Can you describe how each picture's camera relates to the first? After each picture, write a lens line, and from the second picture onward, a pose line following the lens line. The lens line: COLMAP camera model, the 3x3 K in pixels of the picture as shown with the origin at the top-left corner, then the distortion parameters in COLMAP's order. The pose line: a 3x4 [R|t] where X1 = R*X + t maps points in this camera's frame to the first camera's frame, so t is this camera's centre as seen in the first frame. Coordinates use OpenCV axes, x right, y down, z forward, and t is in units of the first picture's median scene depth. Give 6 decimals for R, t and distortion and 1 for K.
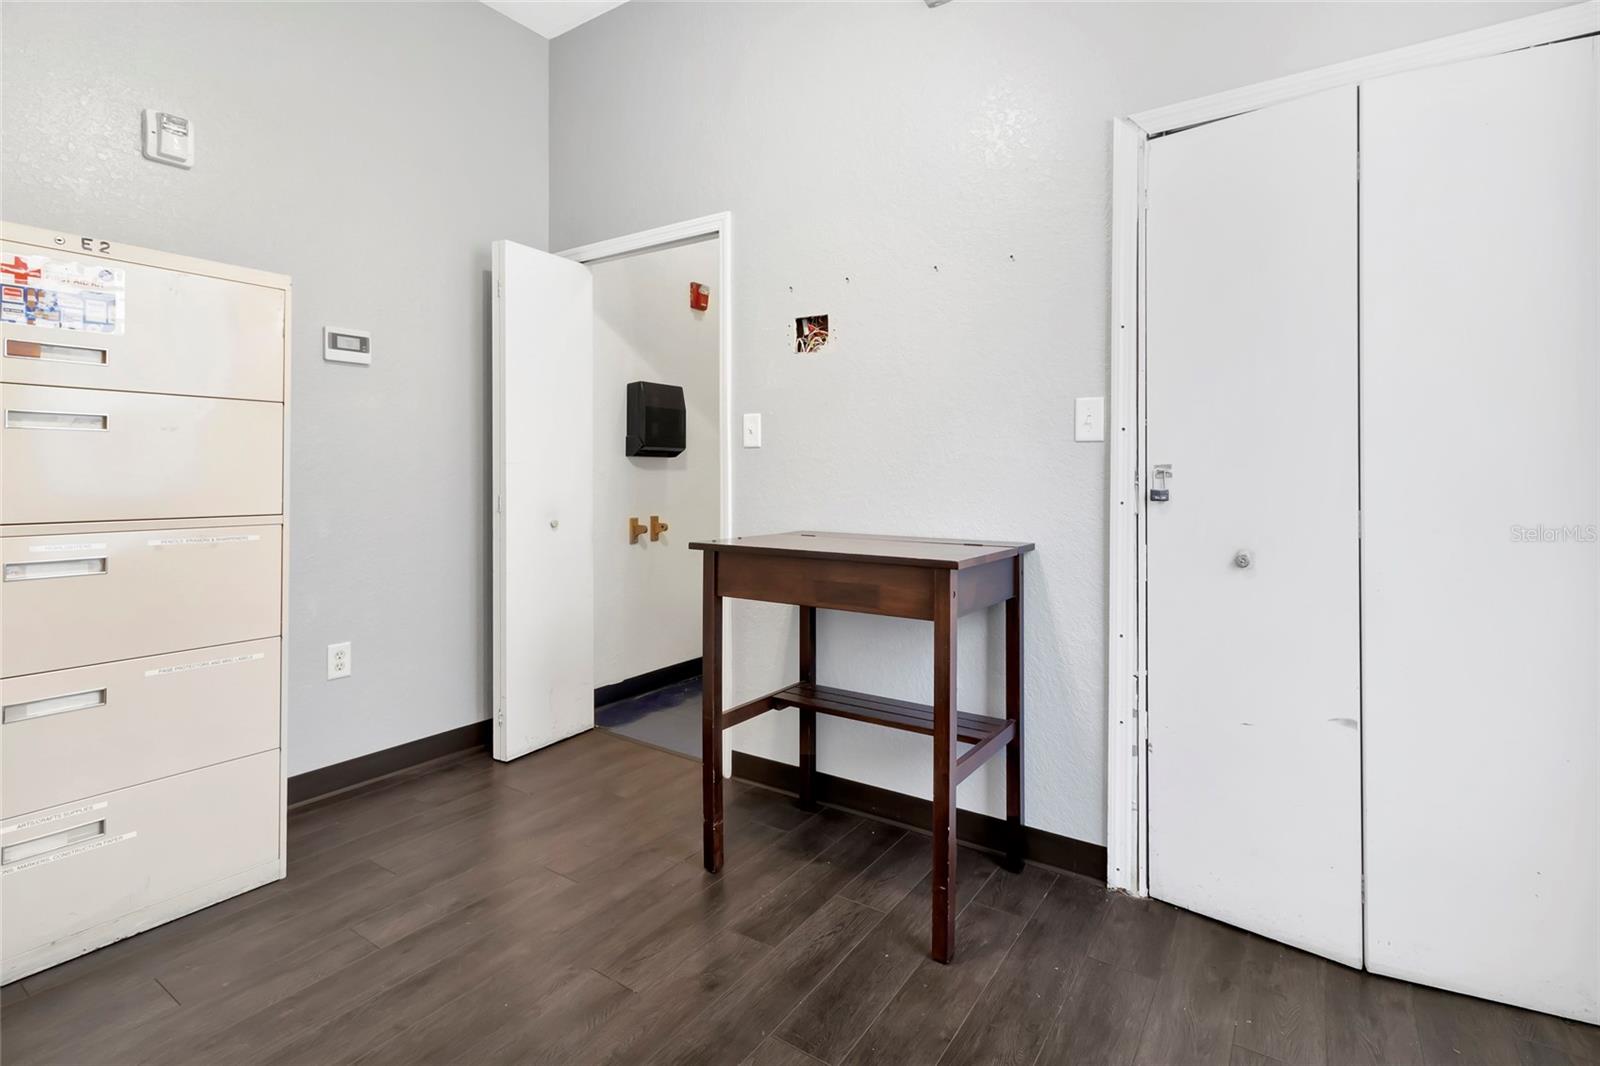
lens RADIAL K [[758.6, 0, 817.1], [0, 758.6, 478.2], [0, 0, 1]] dist [0.000067, 0.000003]
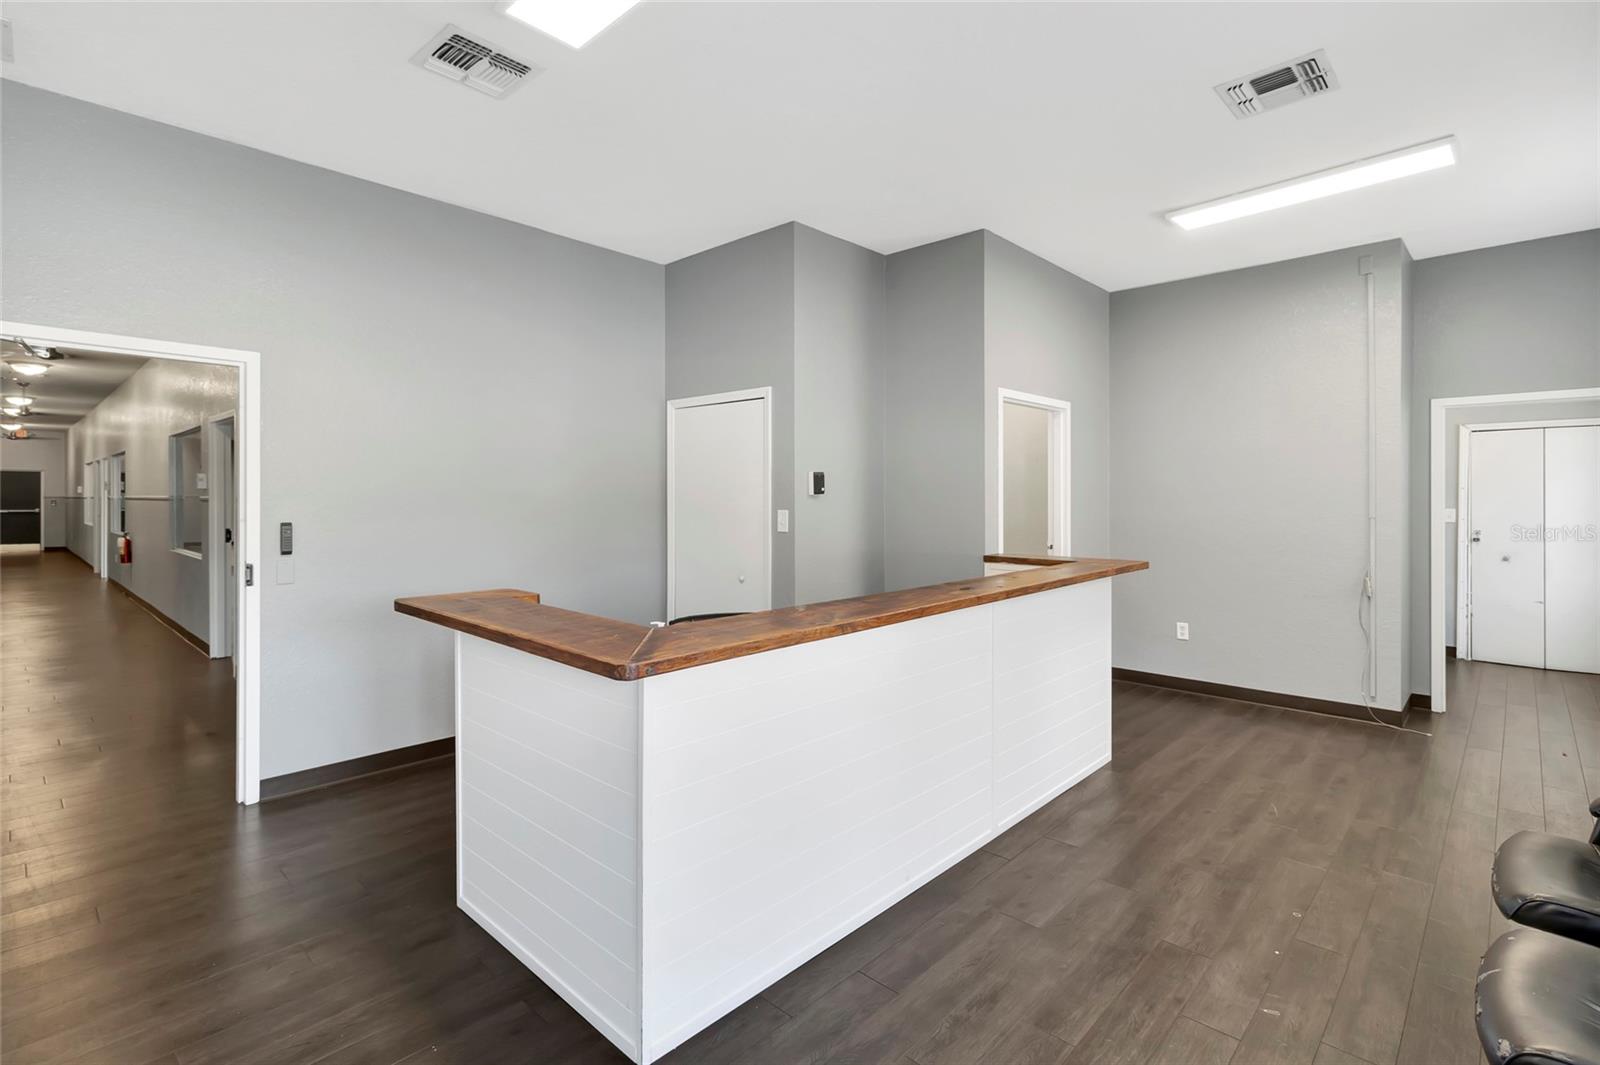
lens RADIAL K [[758.6, 0, 798.8], [0, 758.6, 521.7], [0, 0, 1]] dist [0.000067, 0.000003]
pose [[0.985059, 0.002553, -0.172198, -1.893133], [-0.002160, 0.999995, 0.002474, -0.057467], [0.172203, -0.002065, 0.985059, -2.777456]]
